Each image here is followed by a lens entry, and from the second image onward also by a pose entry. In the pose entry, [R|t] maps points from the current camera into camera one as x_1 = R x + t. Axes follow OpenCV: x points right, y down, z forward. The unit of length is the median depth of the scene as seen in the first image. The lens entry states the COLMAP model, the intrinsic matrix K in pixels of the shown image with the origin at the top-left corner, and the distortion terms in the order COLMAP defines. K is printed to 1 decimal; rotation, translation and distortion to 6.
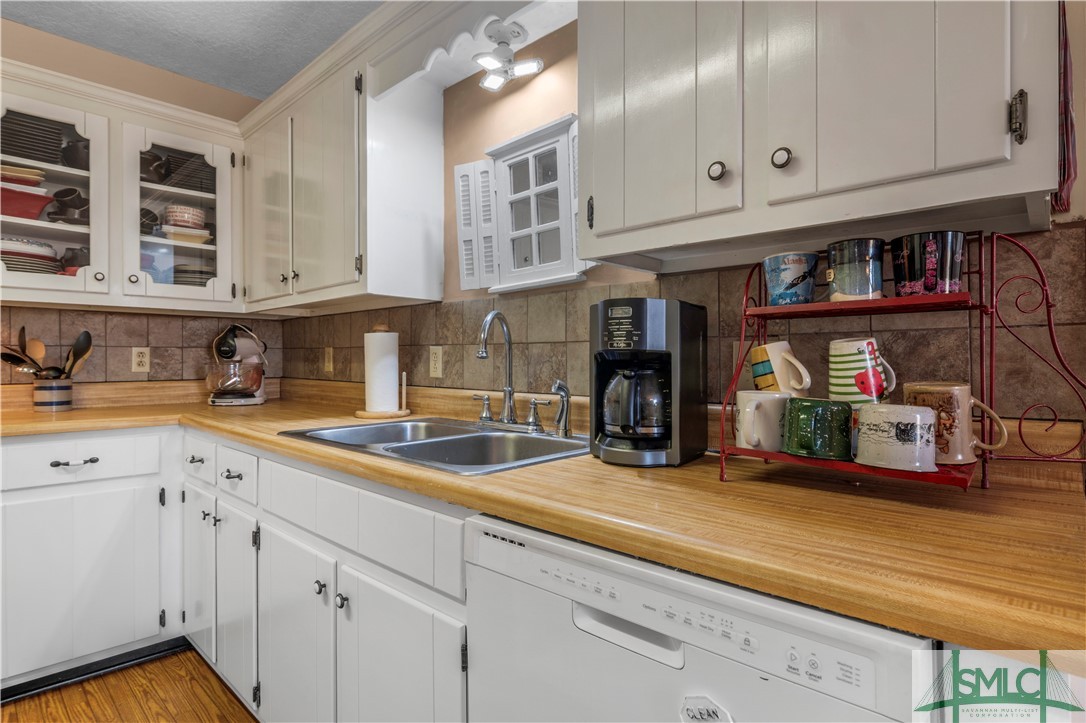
lens RADIAL K [[568.3, 0, 543.0], [0, 568.3, 361.5], [0, 0, 1]] dist [0.019785, -0.026742]
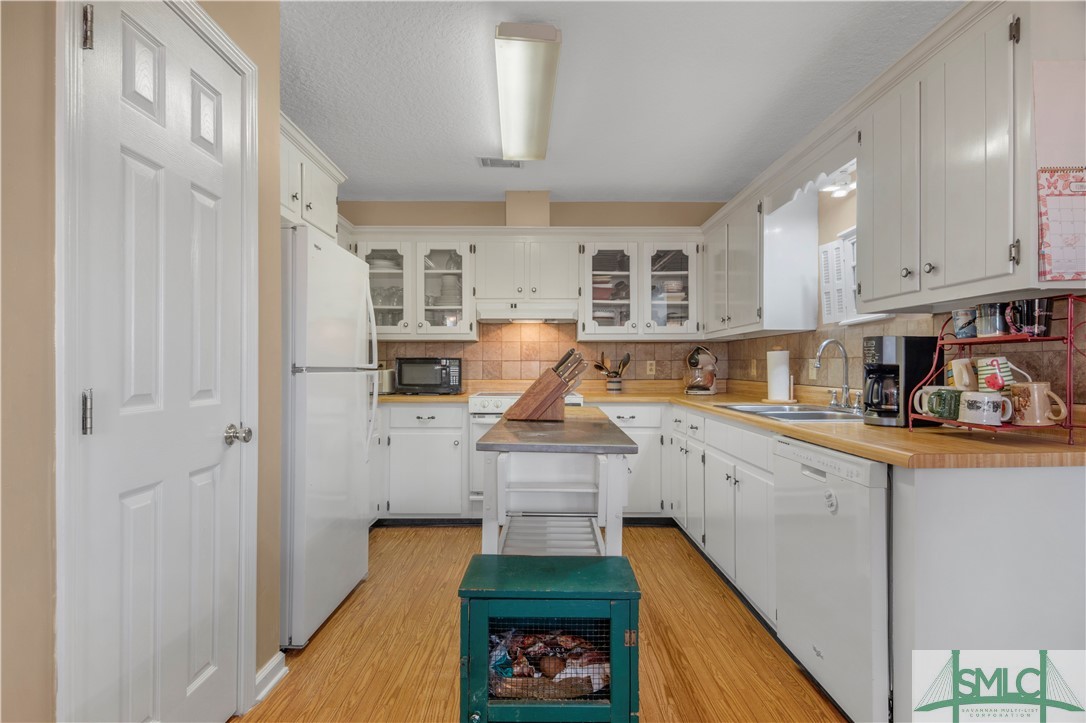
lens RADIAL K [[568.3, 0, 543.0], [0, 568.3, 361.5], [0, 0, 1]] dist [0.019785, -0.026742]
pose [[0.704167, -0.007245, -0.709997, 0.391416], [-0.000391, 0.999944, -0.010591, -0.003840], [0.710034, 0.007736, 0.704125, -0.604293]]
